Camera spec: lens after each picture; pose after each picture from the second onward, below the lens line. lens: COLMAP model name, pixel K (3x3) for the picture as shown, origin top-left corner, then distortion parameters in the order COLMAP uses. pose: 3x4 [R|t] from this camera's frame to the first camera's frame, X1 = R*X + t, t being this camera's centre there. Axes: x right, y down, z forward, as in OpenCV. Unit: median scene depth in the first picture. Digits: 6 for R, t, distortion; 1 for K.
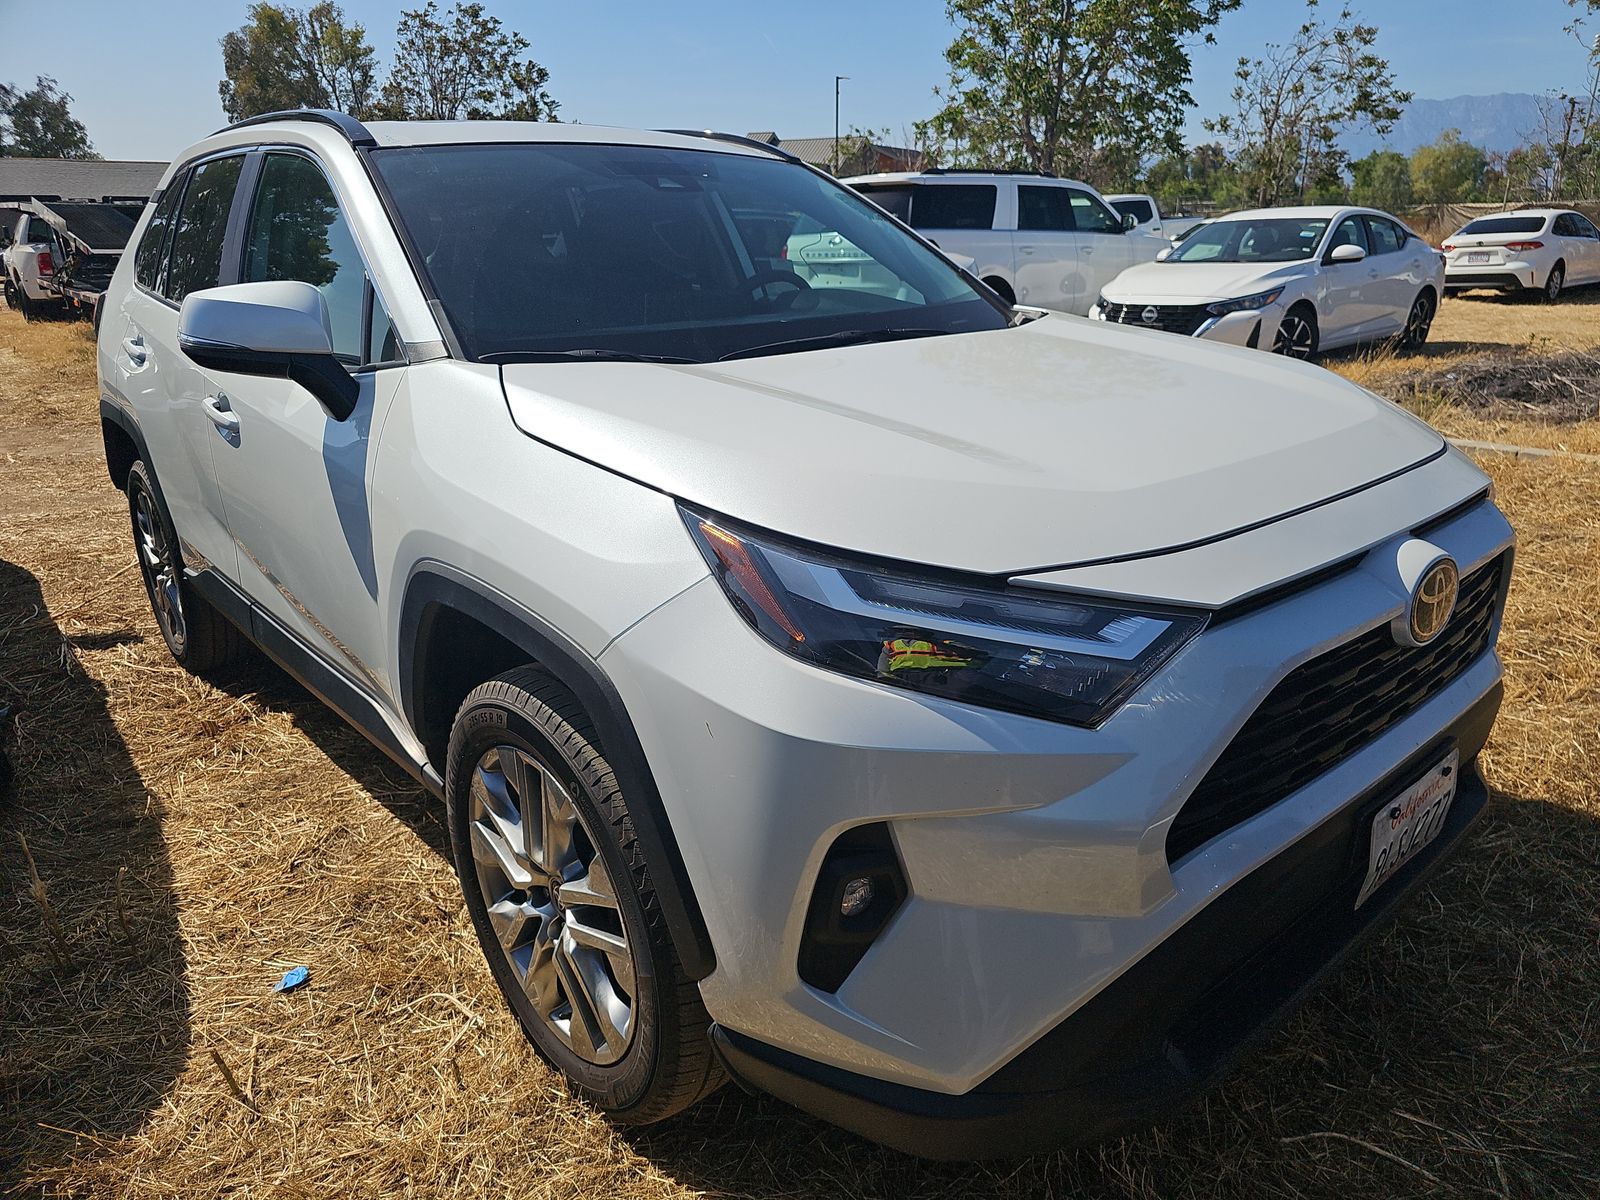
lens RADIAL K [[1071.1, 0, 802.2], [0, 1071.1, 608.7], [0, 0, 1]] dist [0.045392, -0.041407]
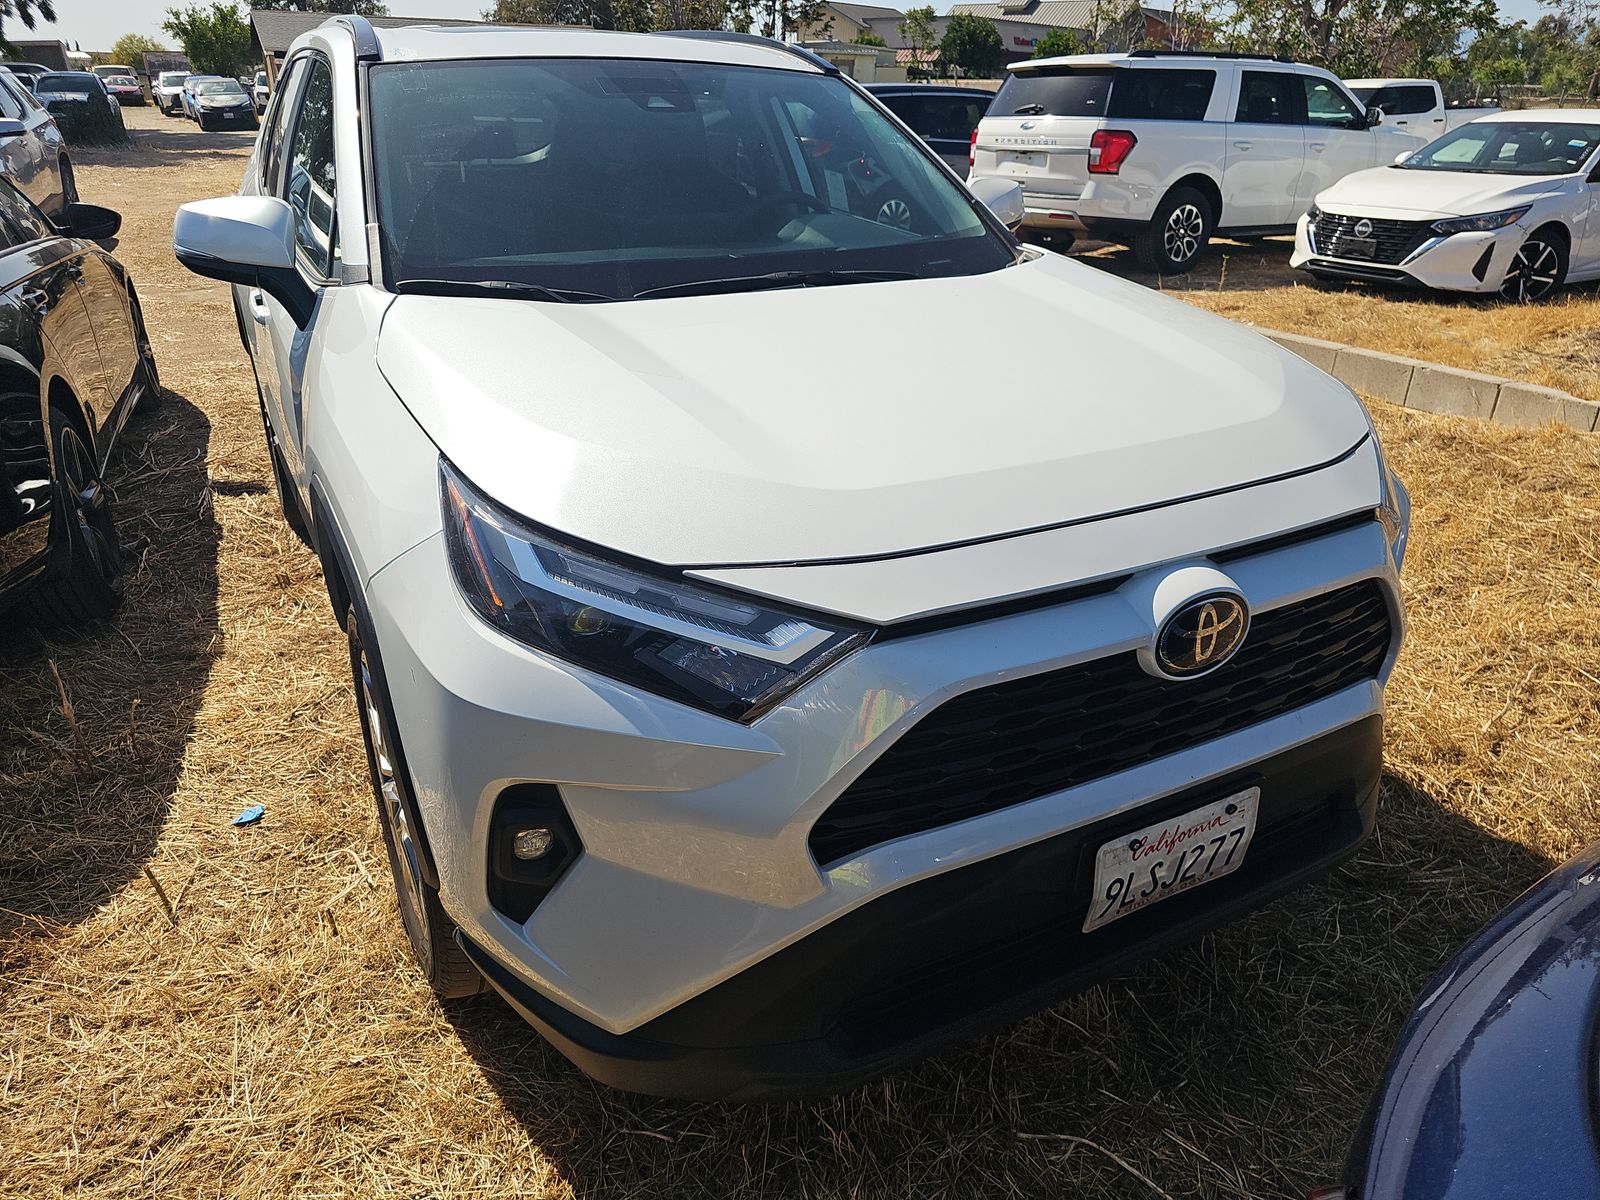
lens RADIAL K [[1071.0, 0, 800.0], [0, 1071.0, 600.0], [0, 0, 1]] dist [0.044025, -0.038023]
pose [[0.973103, 0.122907, -0.194844, 0.306580], [-0.102715, 0.988545, 0.110584, -0.076114], [0.206204, -0.087596, 0.974580, 0.013474]]
